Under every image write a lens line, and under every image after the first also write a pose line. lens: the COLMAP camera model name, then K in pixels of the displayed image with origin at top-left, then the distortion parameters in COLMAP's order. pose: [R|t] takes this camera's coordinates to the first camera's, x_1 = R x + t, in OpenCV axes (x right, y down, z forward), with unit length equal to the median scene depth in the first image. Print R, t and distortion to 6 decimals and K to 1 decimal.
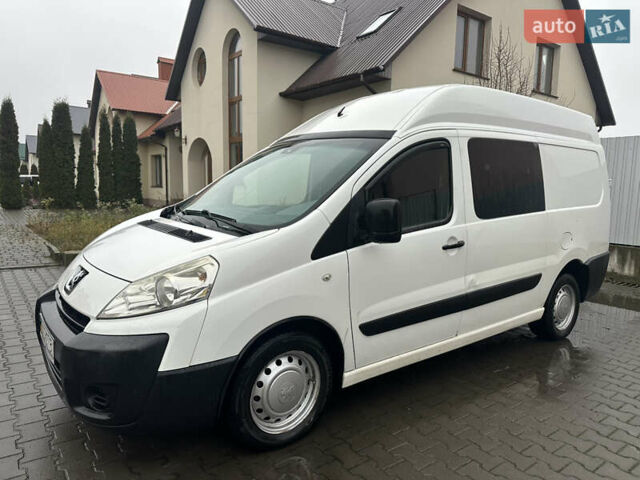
lens RADIAL K [[450.6, 0, 320.0], [0, 450.6, 240.0], [0, 0, 1]] dist [0.010377, -0.001998]
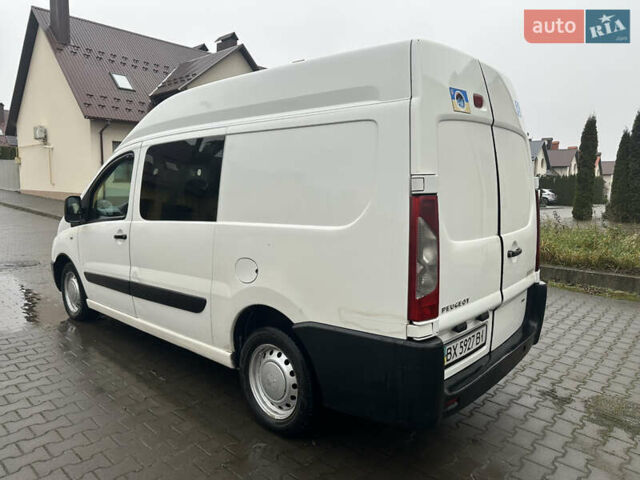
lens RADIAL K [[450.6, 0, 320.0], [0, 450.6, 240.0], [0, 0, 1]] dist [0.010377, -0.001998]
pose [[0.202856, 0.100283, -0.974060, 1.363950], [-0.131208, 0.988555, 0.074450, -0.121002], [0.970378, 0.112702, 0.213693, 1.068742]]
